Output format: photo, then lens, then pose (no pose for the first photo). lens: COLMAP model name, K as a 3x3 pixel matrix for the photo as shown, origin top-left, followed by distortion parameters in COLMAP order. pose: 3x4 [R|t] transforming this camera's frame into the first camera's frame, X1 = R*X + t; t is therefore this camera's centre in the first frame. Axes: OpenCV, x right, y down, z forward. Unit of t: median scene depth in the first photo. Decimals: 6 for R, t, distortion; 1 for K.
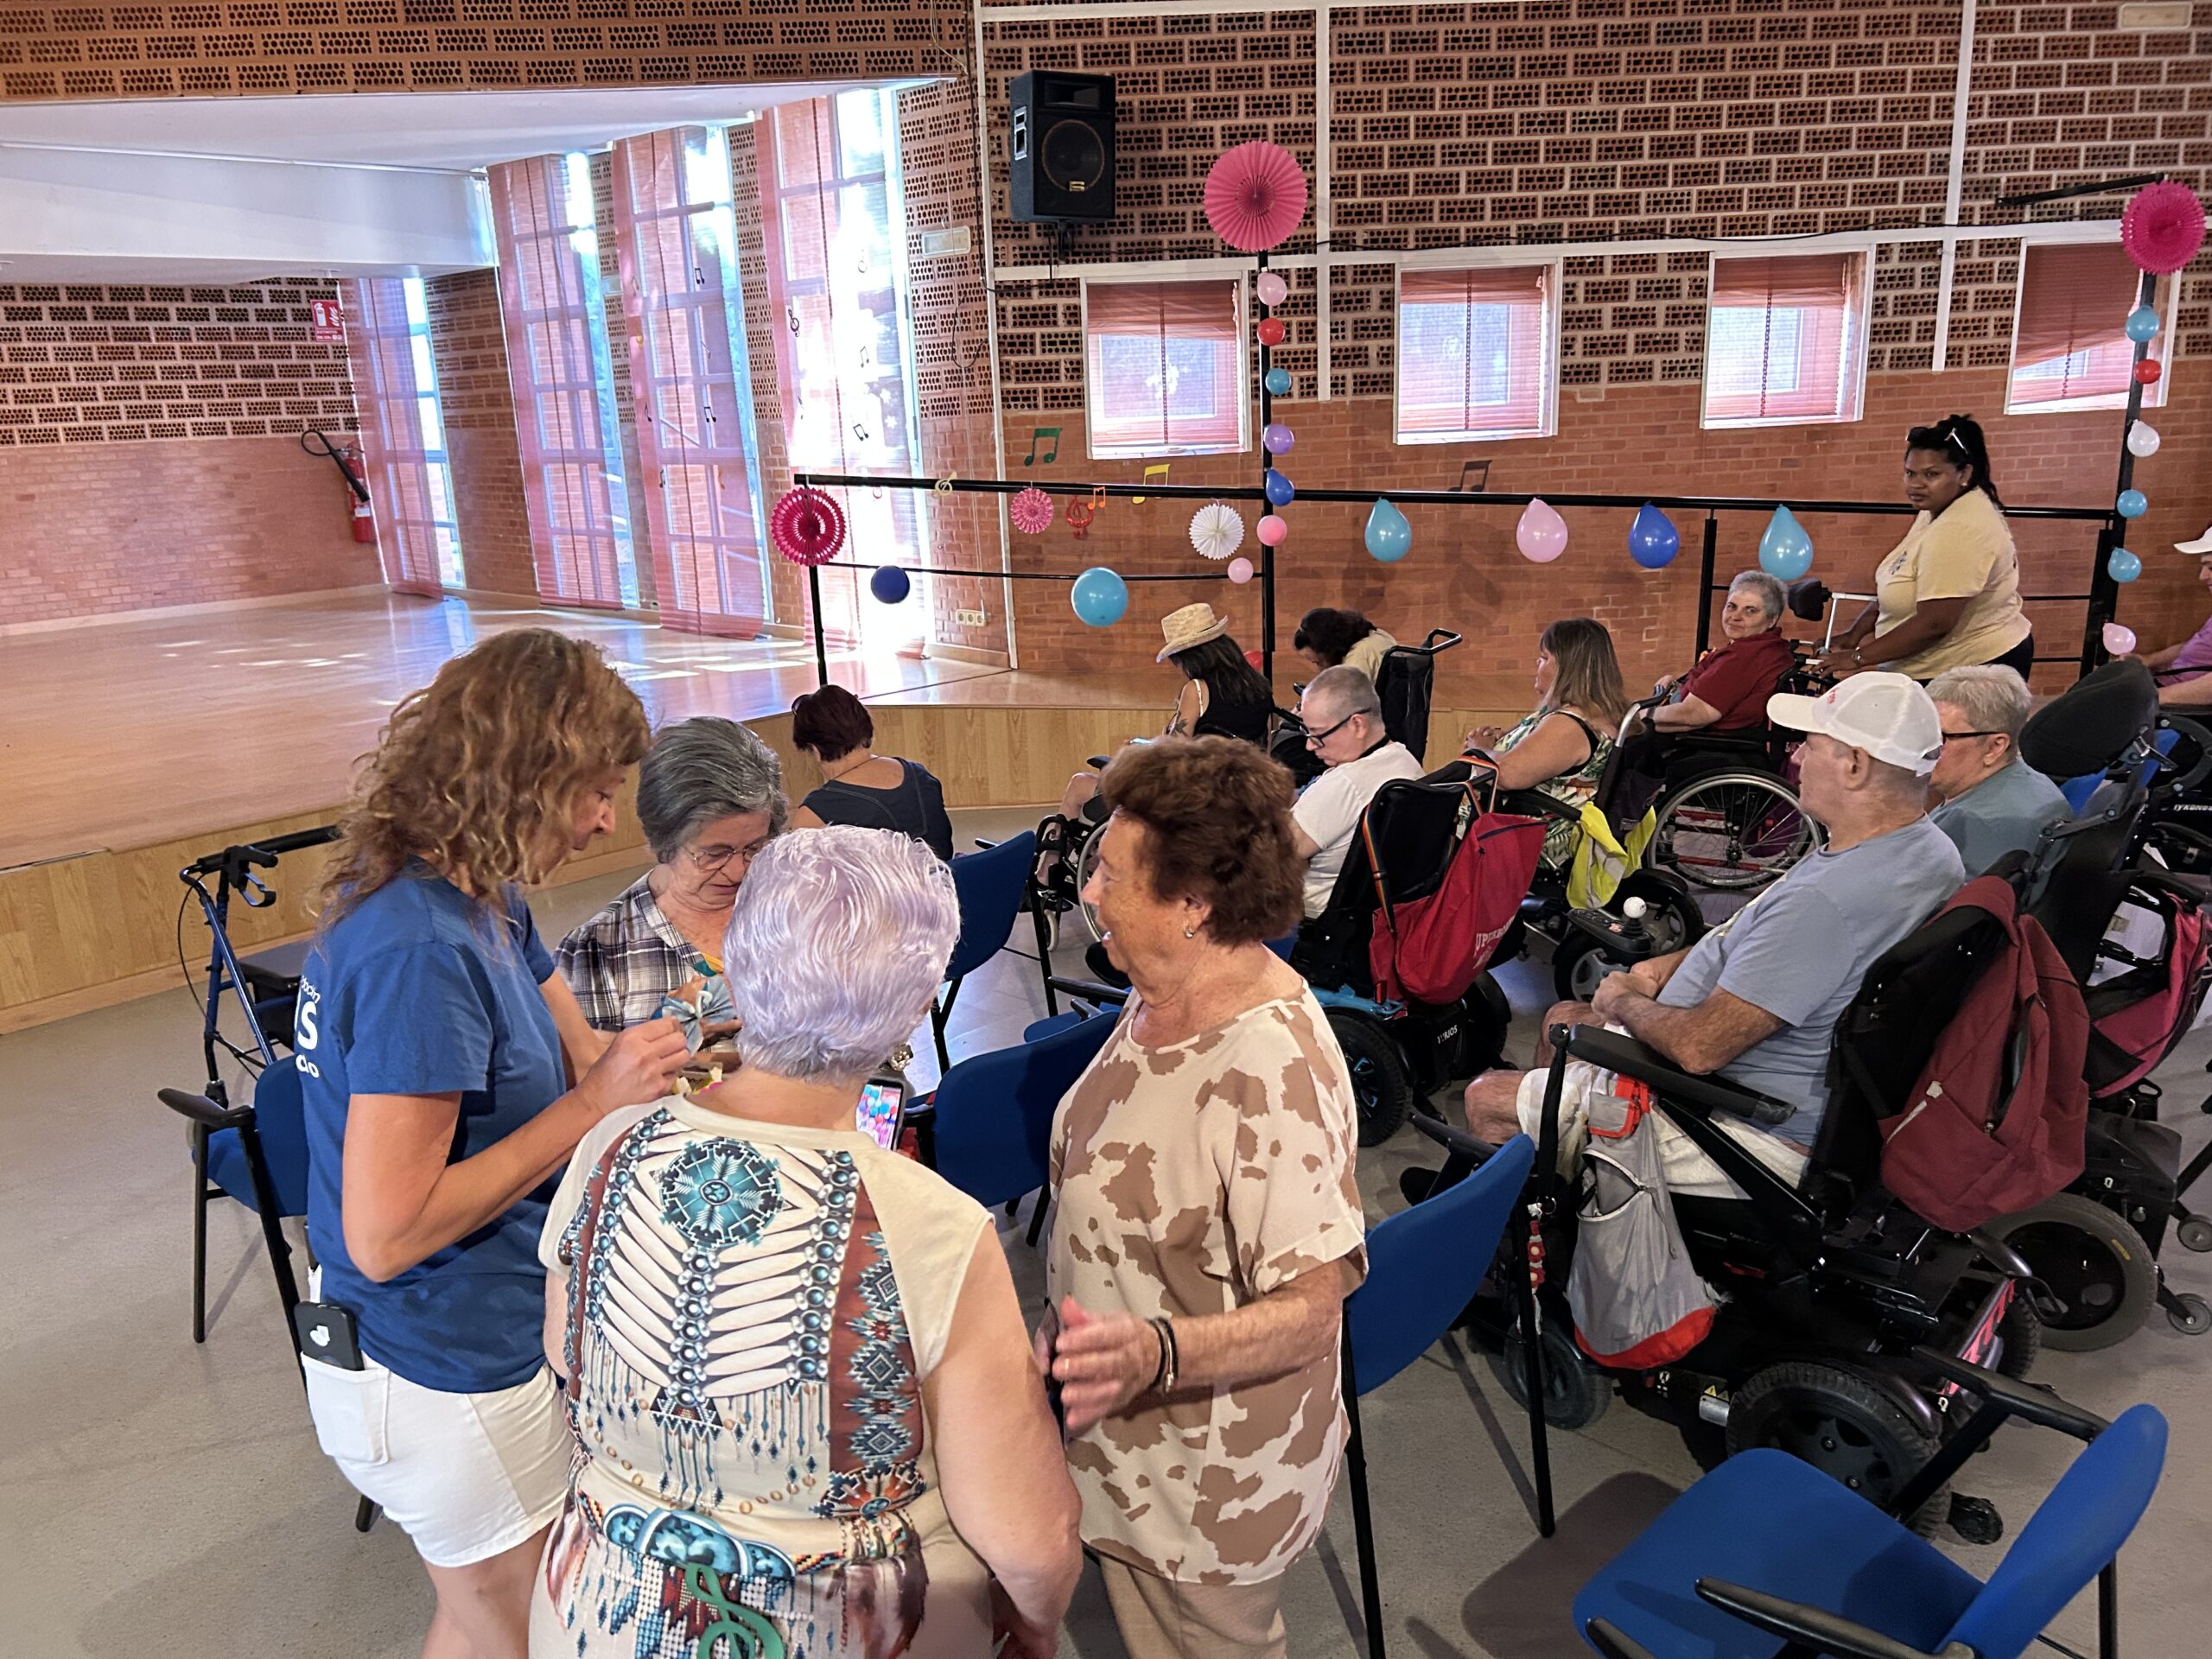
lens RADIAL K [[1725.0, 0, 1151.5], [0, 1725.0, 876.2], [0, 0, 1]] dist [-0.002067, -0.006868]
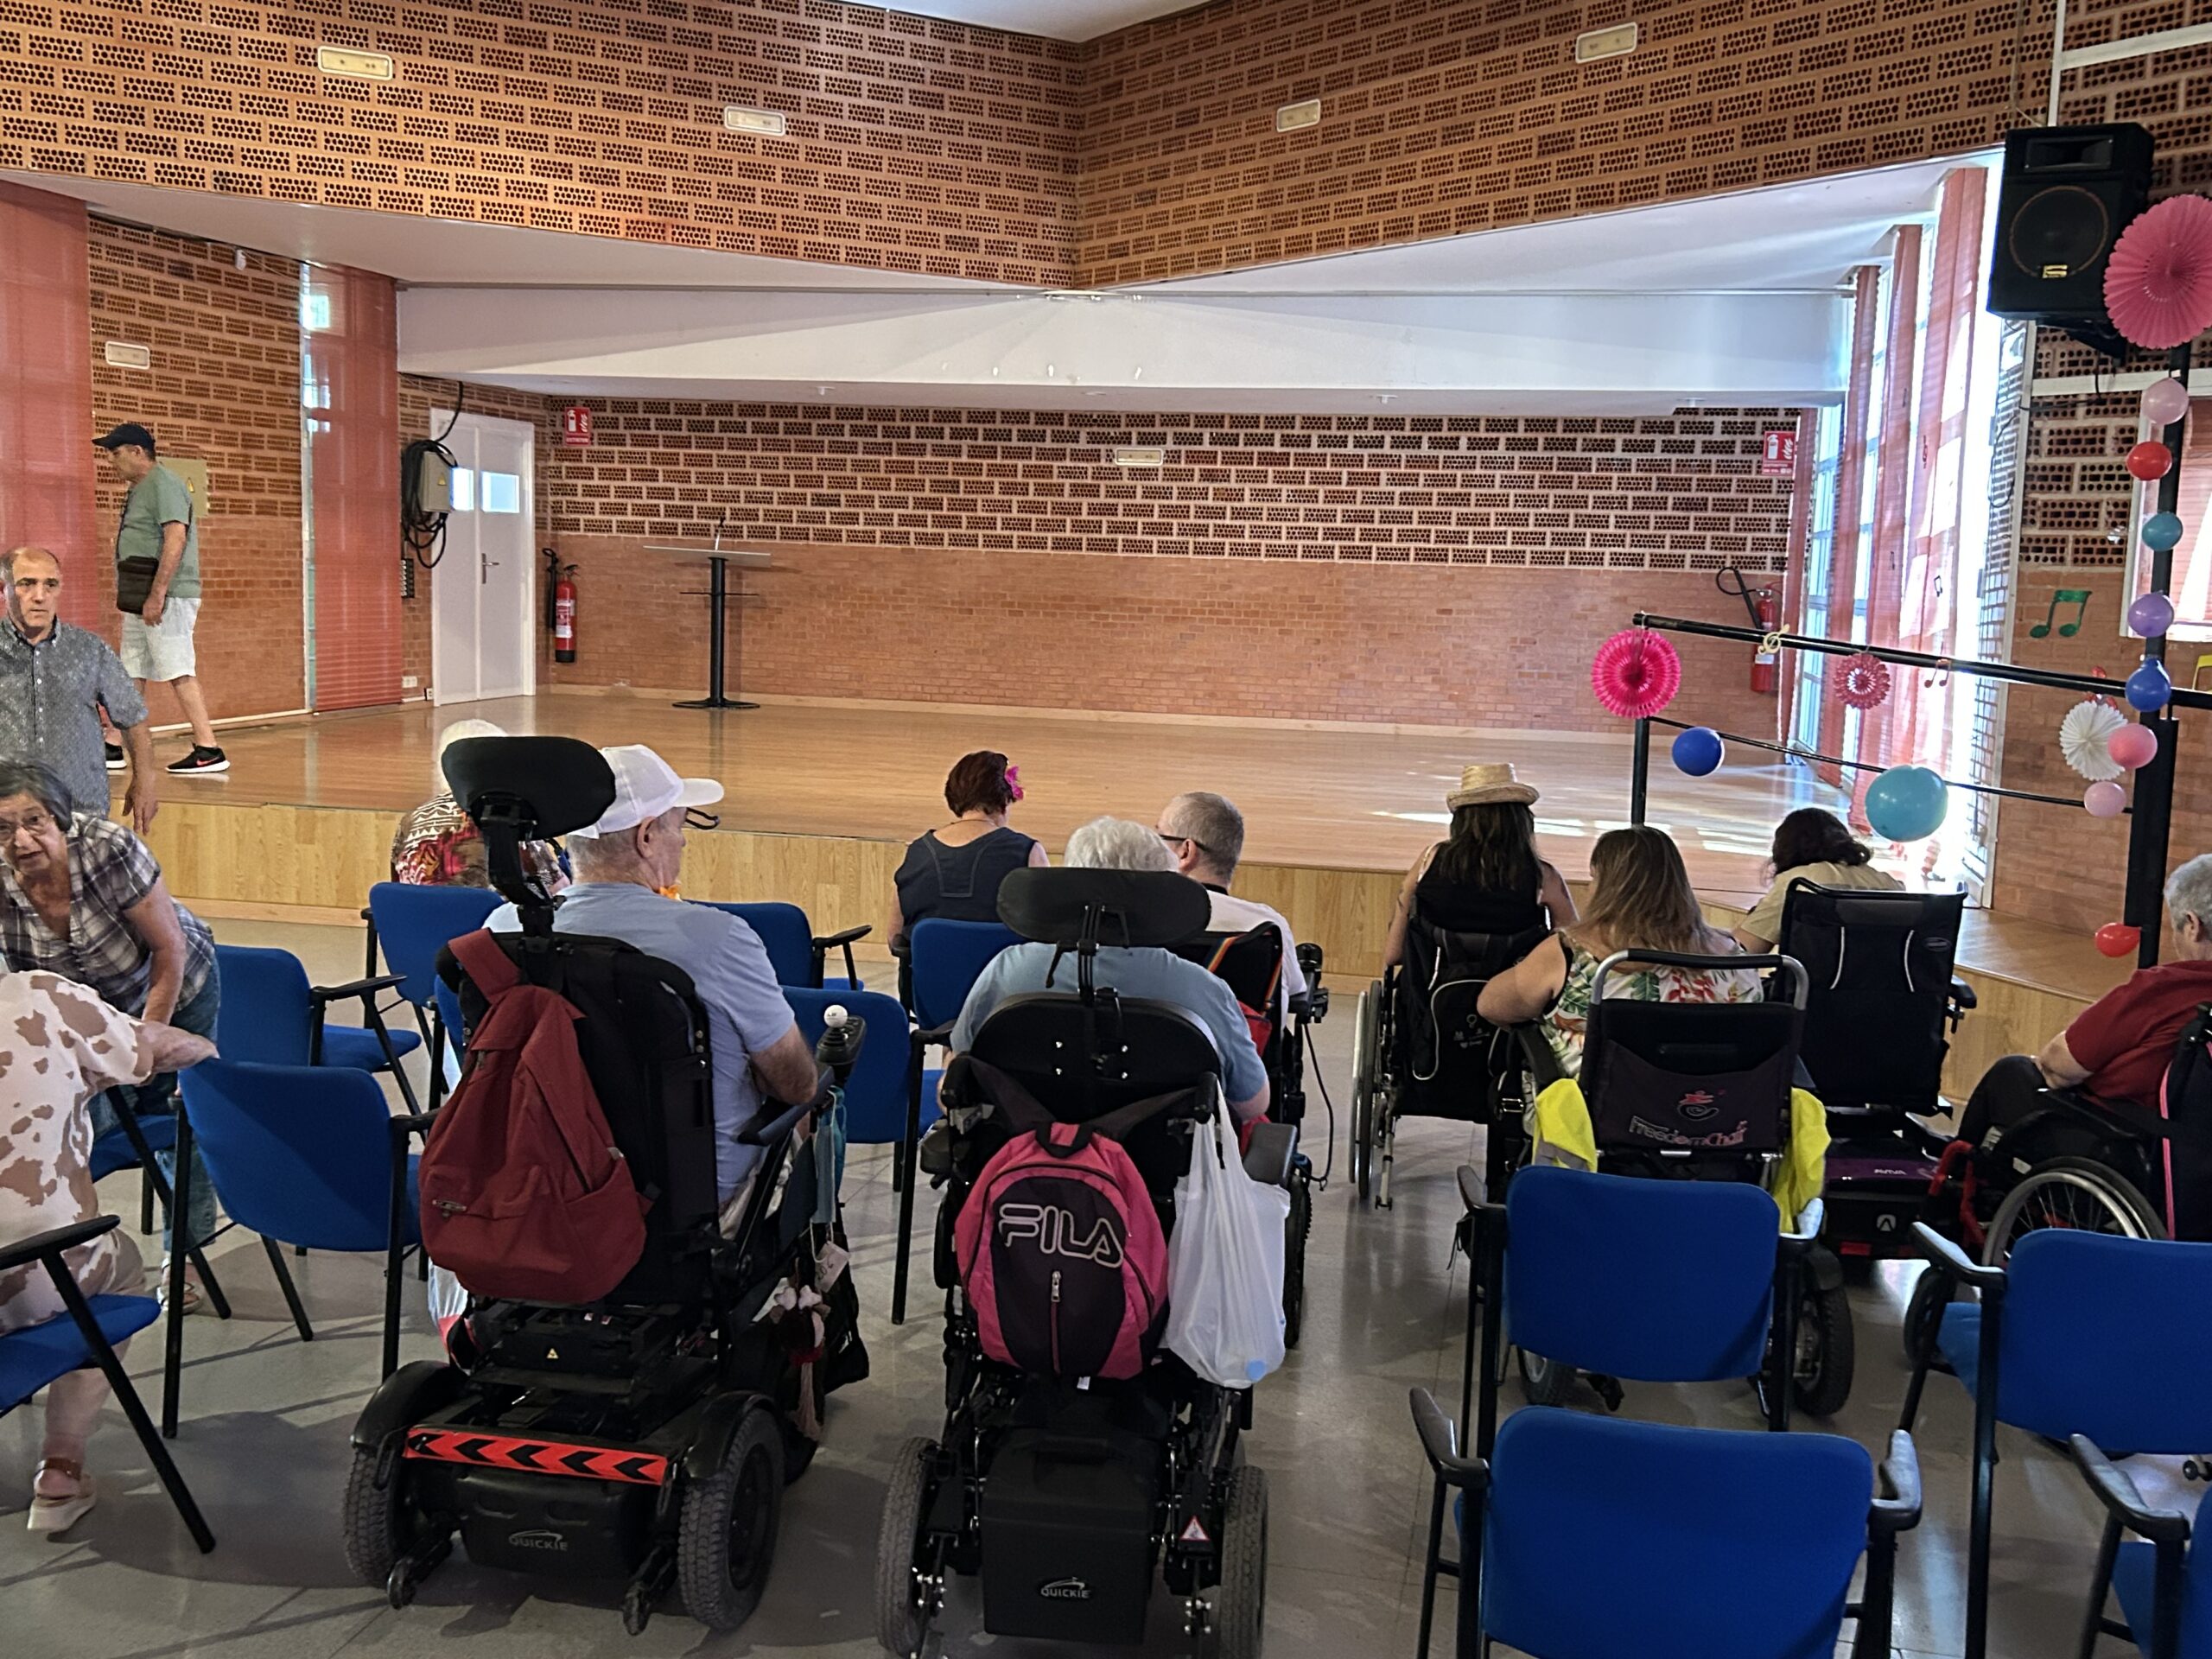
lens RADIAL K [[2199.2, 0, 1106.0], [0, 2199.2, 829.5], [0, 0, 1]] dist [0.105166, -0.154004]
pose [[0.491646, 0.152323, -0.857369, 0.547443], [-0.281461, 0.959530, 0.009073, -0.055491], [0.824054, 0.236855, 0.514621, 0.198443]]
